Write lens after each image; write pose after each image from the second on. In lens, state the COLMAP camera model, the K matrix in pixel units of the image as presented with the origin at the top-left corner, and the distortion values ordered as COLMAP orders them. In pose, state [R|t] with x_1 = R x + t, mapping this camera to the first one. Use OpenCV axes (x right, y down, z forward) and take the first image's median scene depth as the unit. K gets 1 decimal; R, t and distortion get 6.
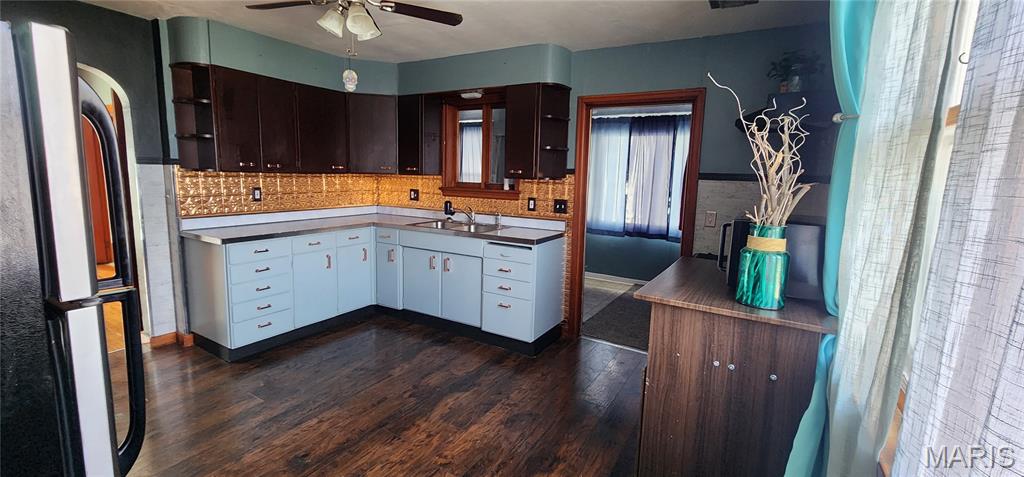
lens RADIAL K [[424.3, 0, 508.5], [0, 424.3, 230.5], [0, 0, 1]] dist [-0.004797, -0.000198]
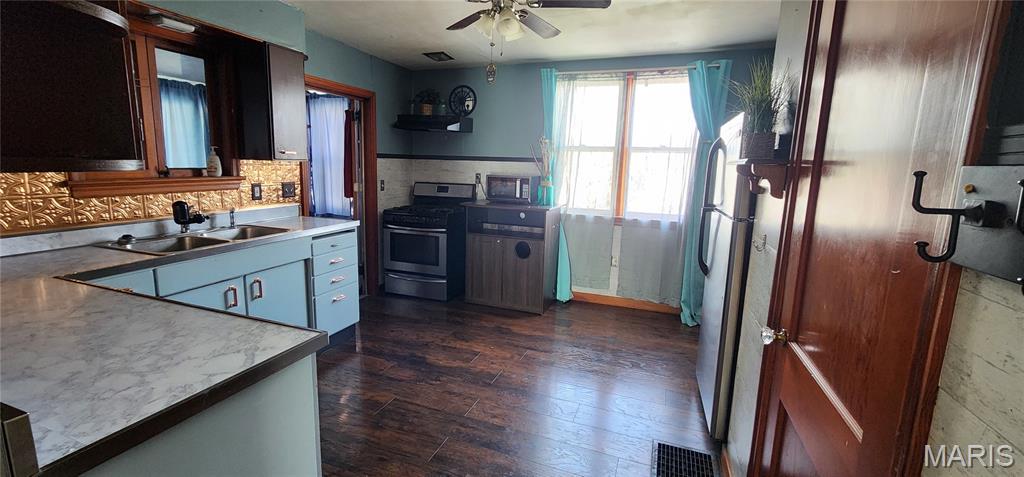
lens RADIAL K [[424.3, 0, 504.8], [0, 424.3, 234.3], [0, 0, 1]] dist [-0.004797, -0.000198]
pose [[-0.184484, -0.192333, 0.963833, -0.863349], [0.112887, 0.970029, 0.215176, -0.107940], [-0.976331, 0.148501, -0.157243, 0.703694]]
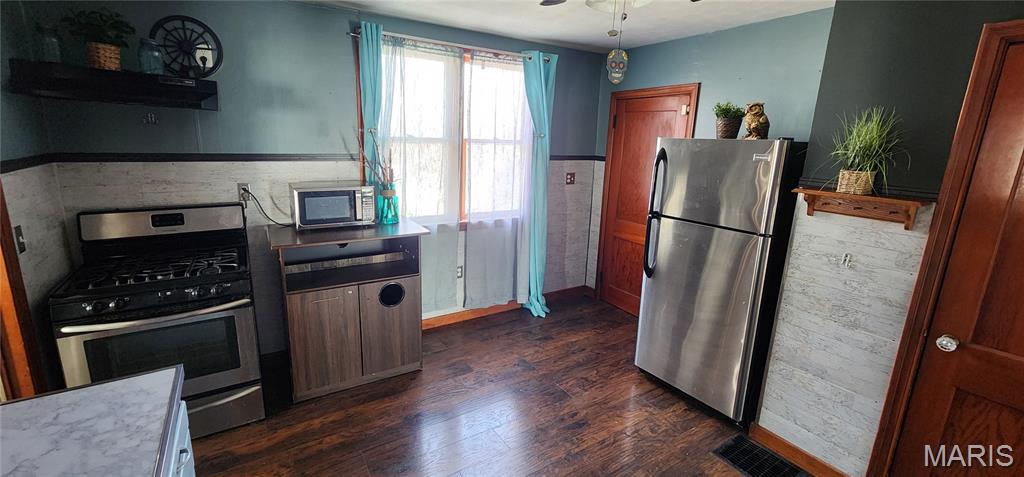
lens RADIAL K [[424.3, 0, 514.7], [0, 424.3, 230.7], [0, 0, 1]] dist [-0.004797, -0.000198]
pose [[-0.901325, -0.155056, 0.404439, -0.318070], [0.002664, 0.931728, 0.363148, -0.206938], [-0.433135, 0.328392, -0.839377, 0.990653]]
